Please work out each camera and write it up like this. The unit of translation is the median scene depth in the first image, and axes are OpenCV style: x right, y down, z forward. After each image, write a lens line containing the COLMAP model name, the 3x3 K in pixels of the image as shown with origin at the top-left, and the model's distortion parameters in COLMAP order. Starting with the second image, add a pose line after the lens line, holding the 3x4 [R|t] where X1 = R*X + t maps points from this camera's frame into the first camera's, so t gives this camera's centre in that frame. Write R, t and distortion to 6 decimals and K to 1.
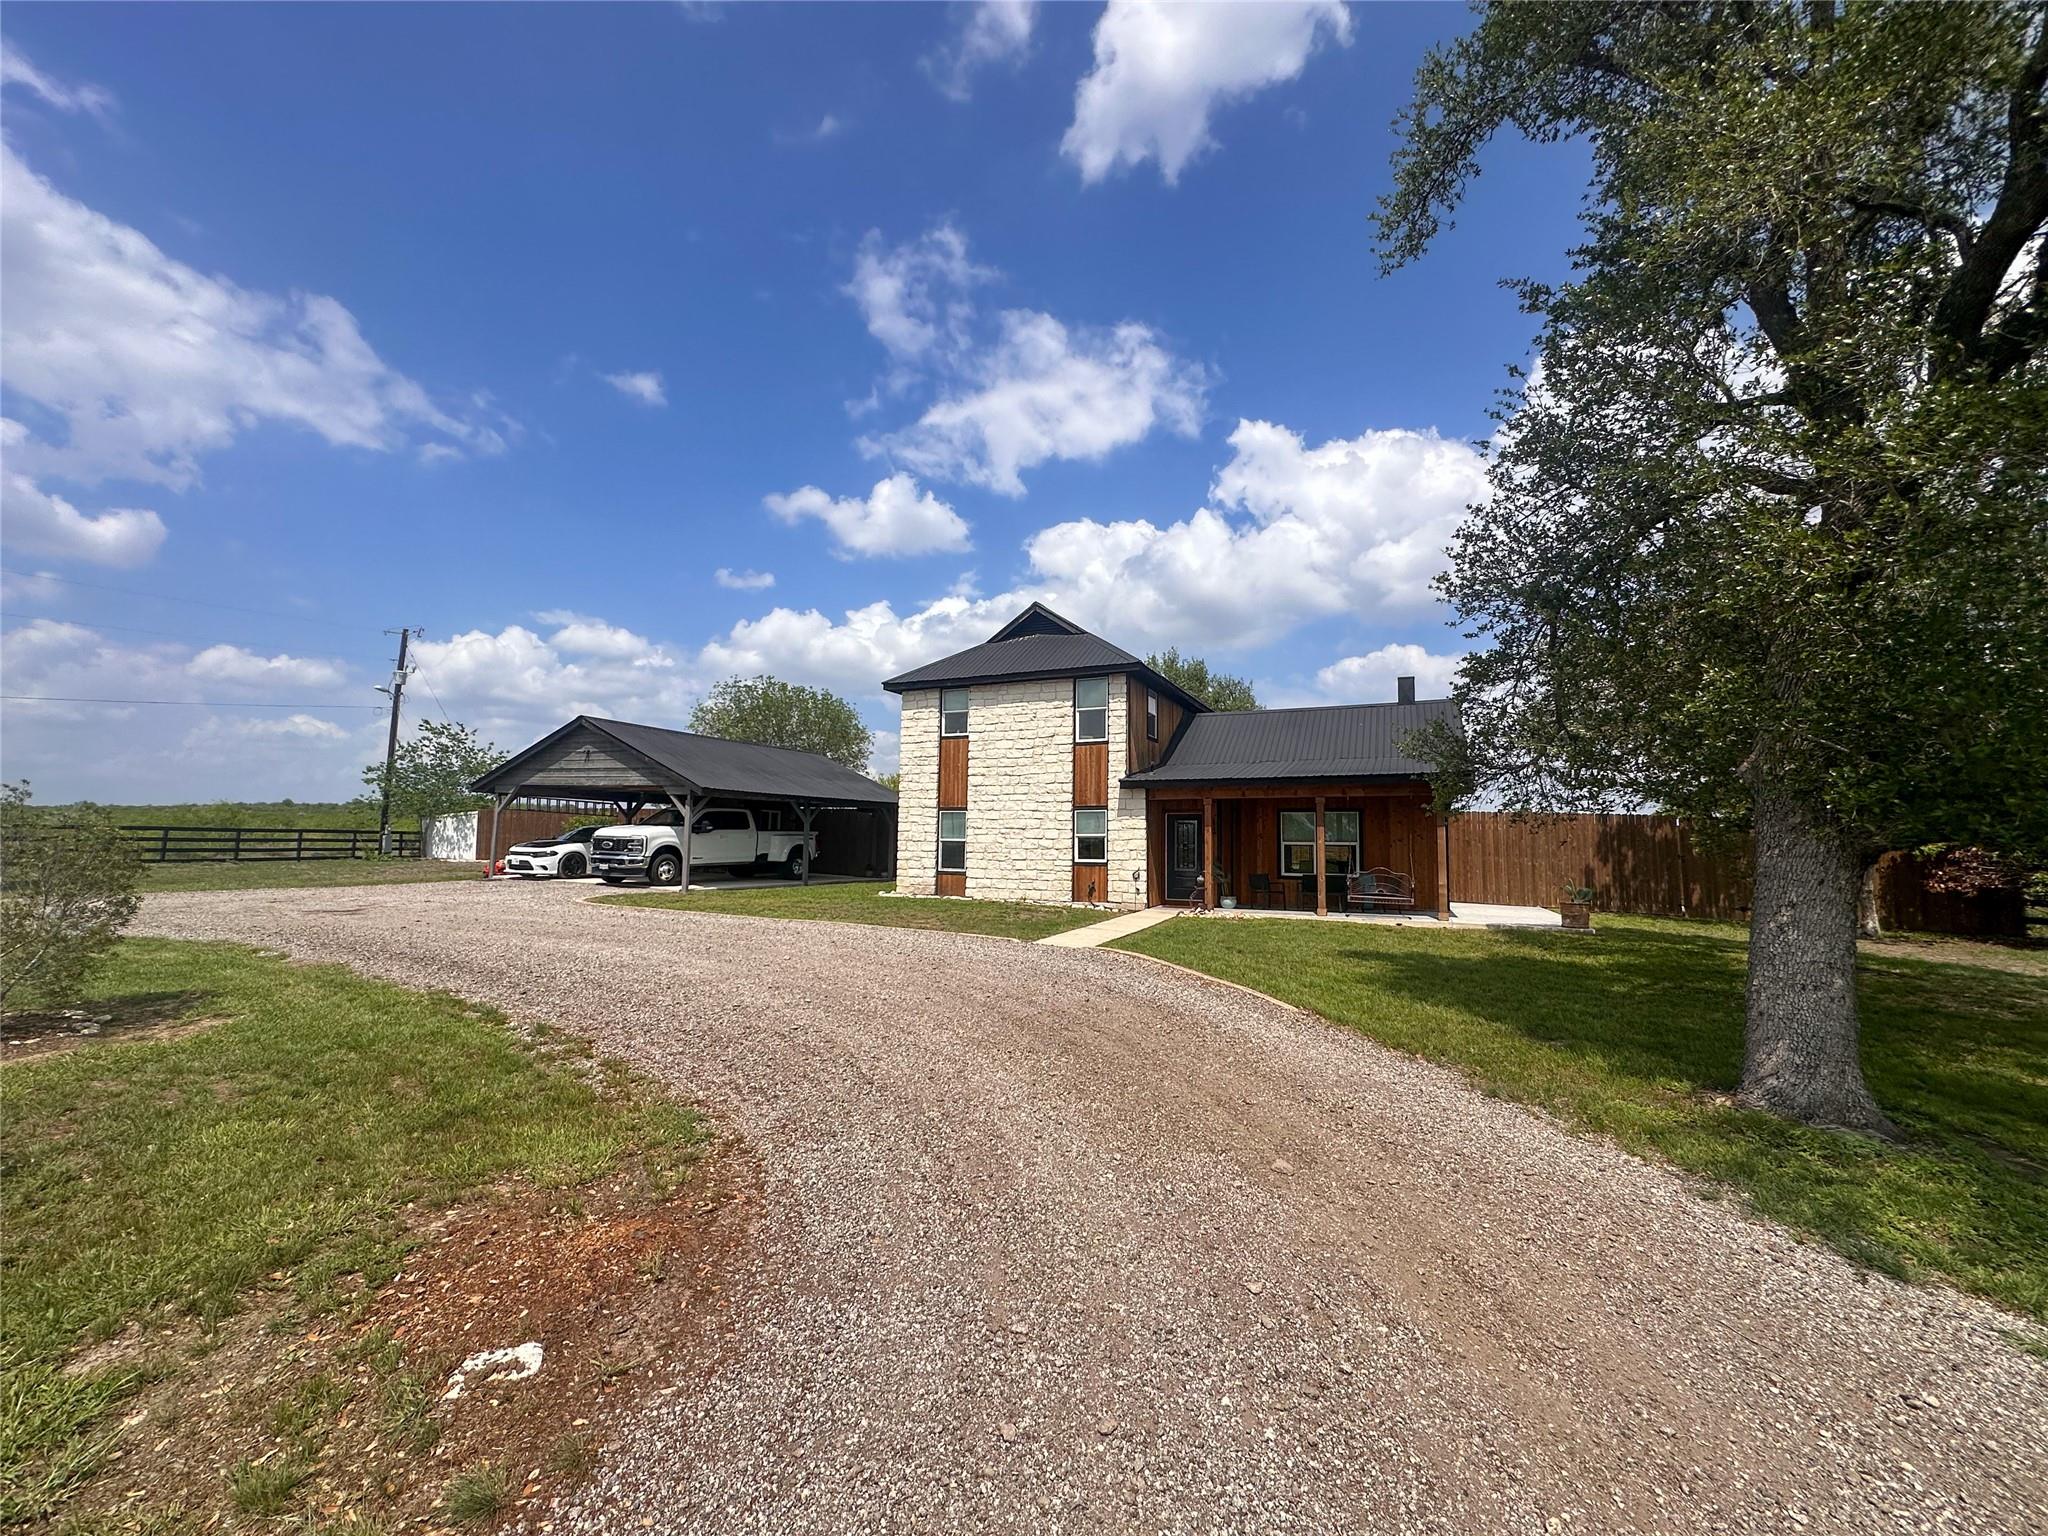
lens RADIAL K [[817.3, 0, 1026.0], [0, 817.3, 778.6], [0, 0, 1]] dist [0.002077, -0.000351]
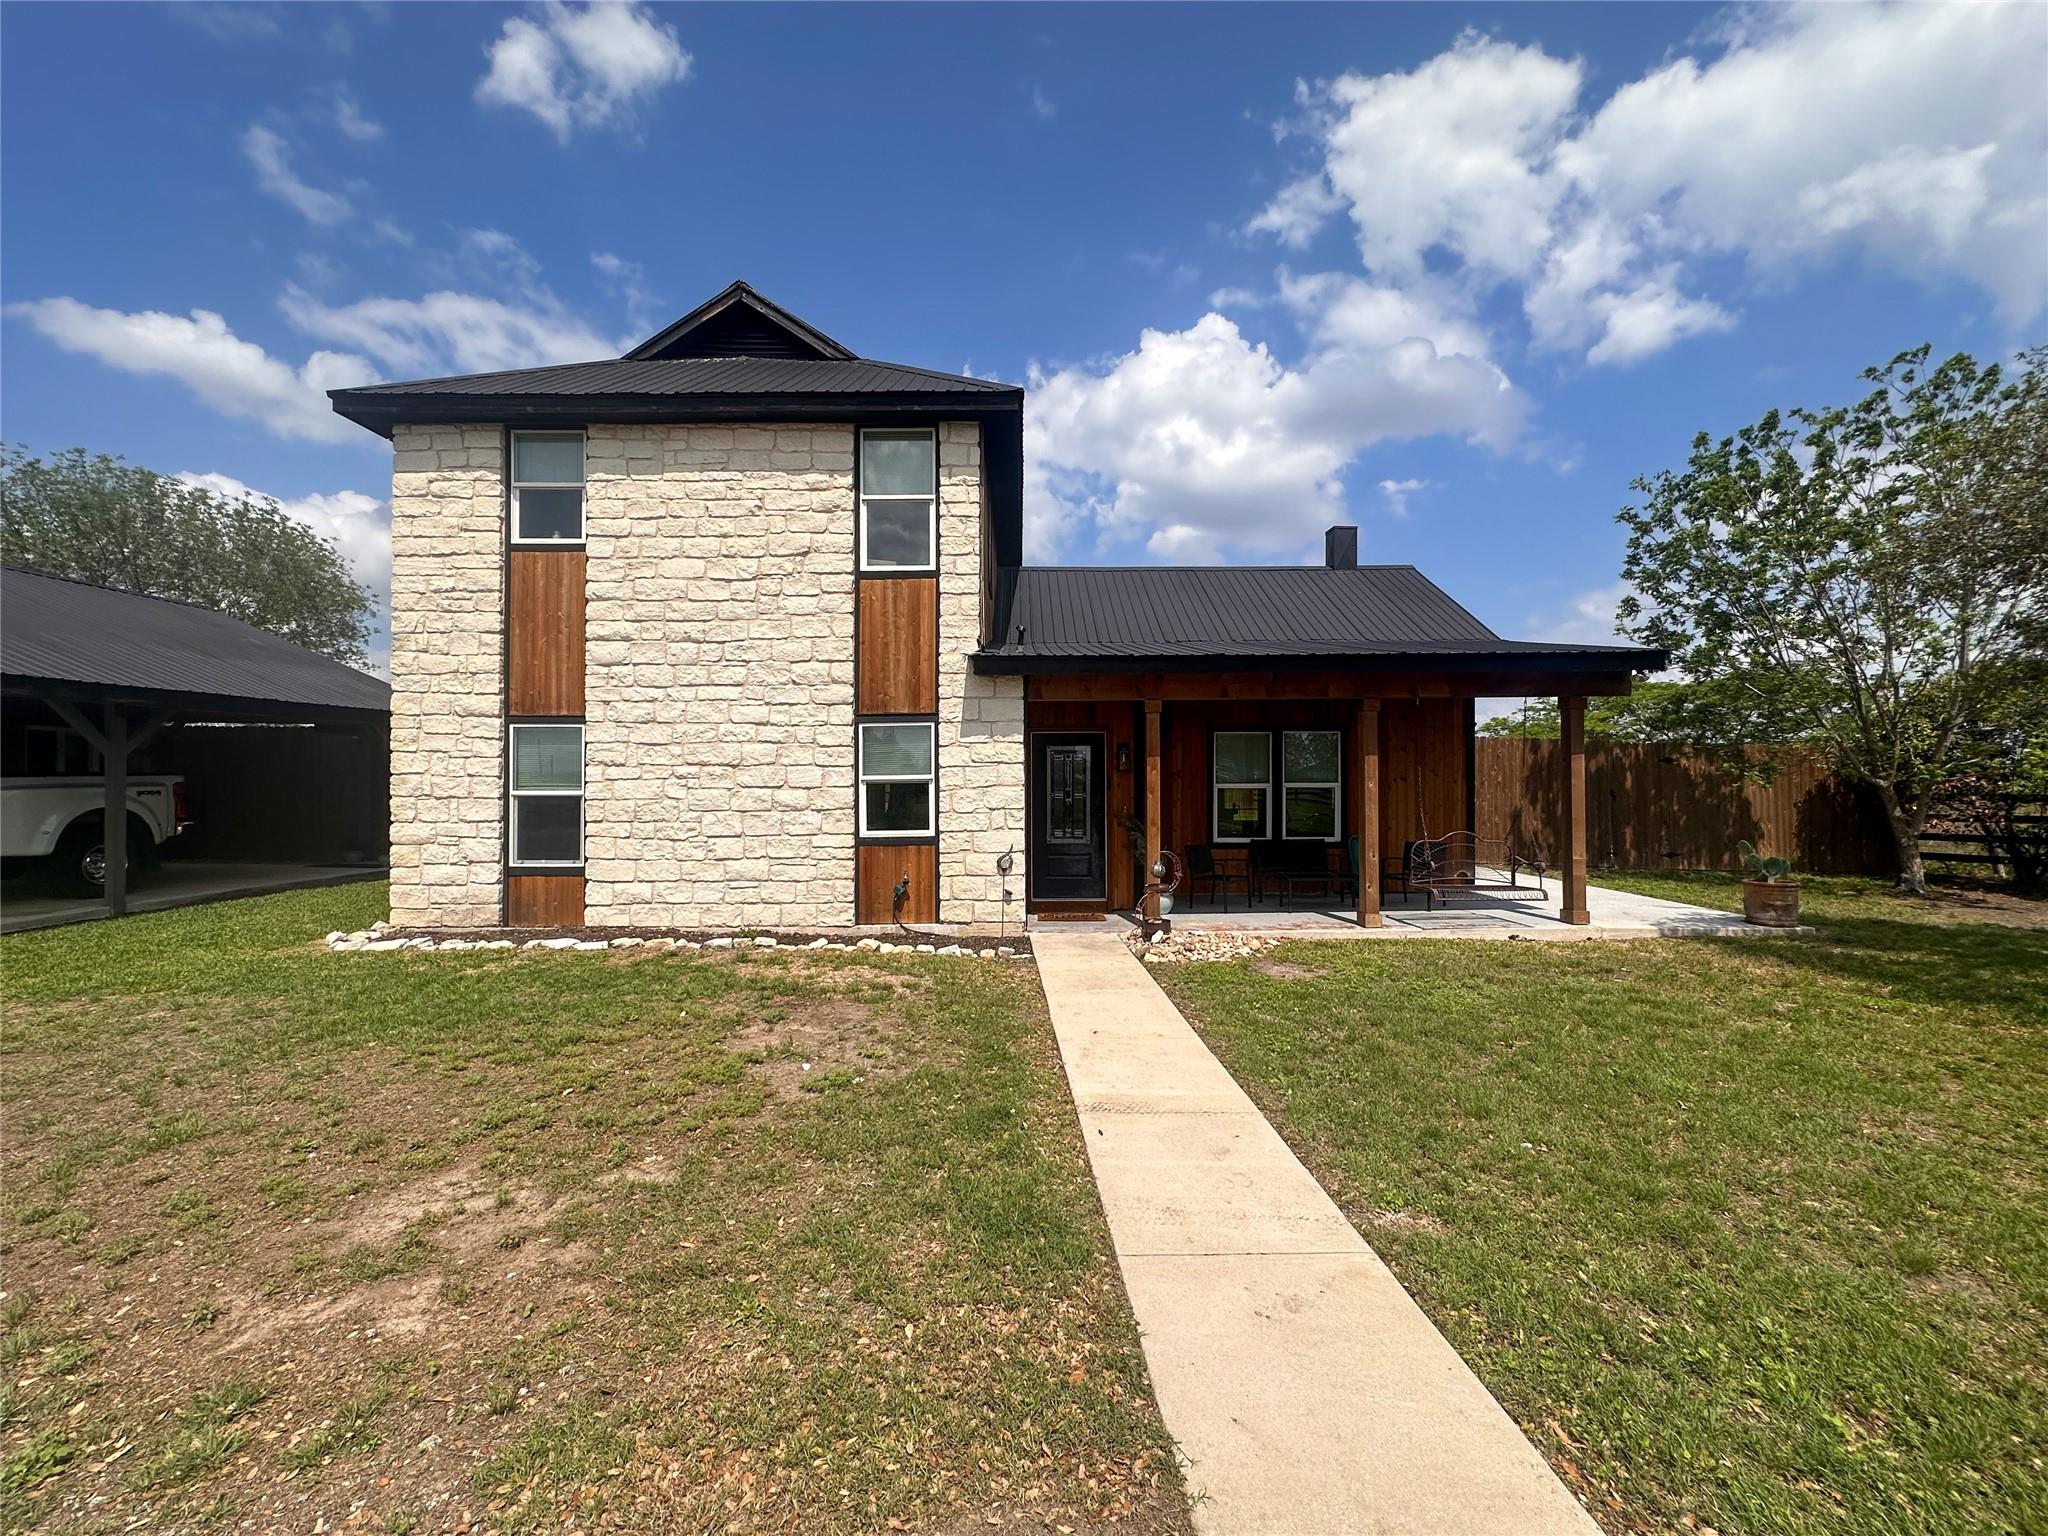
lens RADIAL K [[817.3, 0, 1016.7], [0, 817.3, 771.9], [0, 0, 1]] dist [0.002077, -0.000351]
pose [[0.906071, -0.012183, 0.422949, -0.050371], [-0.018427, 0.997501, 0.068208, 0.032165], [-0.422723, -0.069595, 0.903583, 0.536314]]
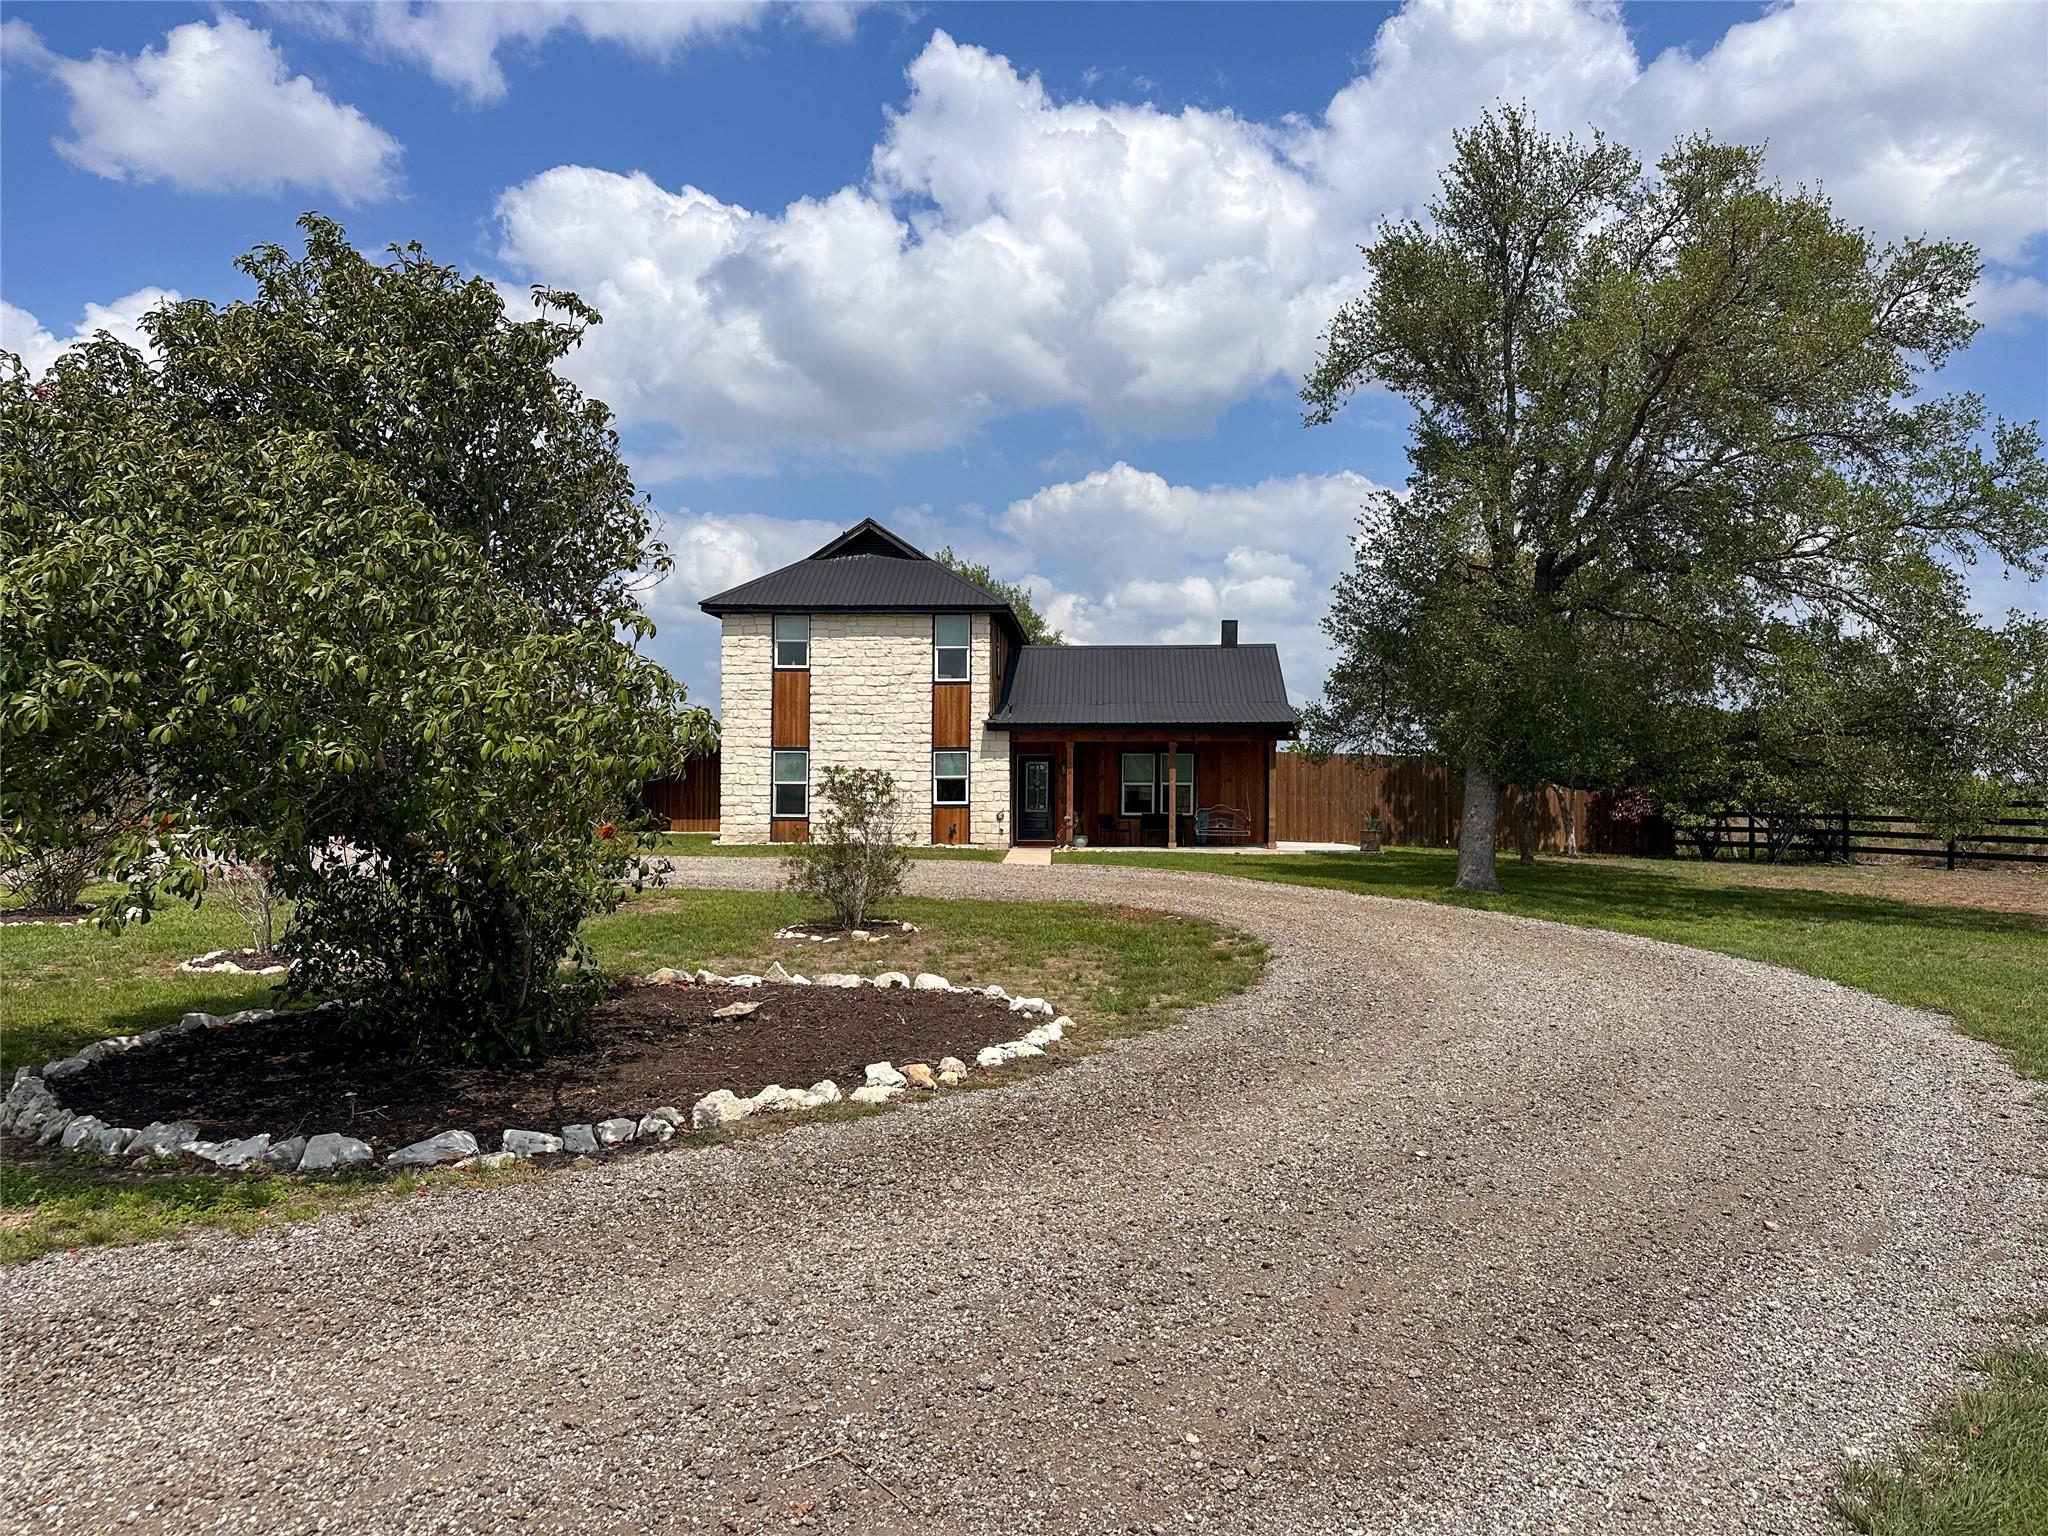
lens RADIAL K [[1424.9, 0, 1045.5], [0, 1424.9, 769.1], [0, 0, 1]] dist [0.046034, -0.042130]
pose [[0.925302, -0.003041, 0.379219, -0.444194], [-0.022355, 0.997792, 0.062548, -0.047740], [-0.378572, -0.066353, 0.923190, -0.594638]]
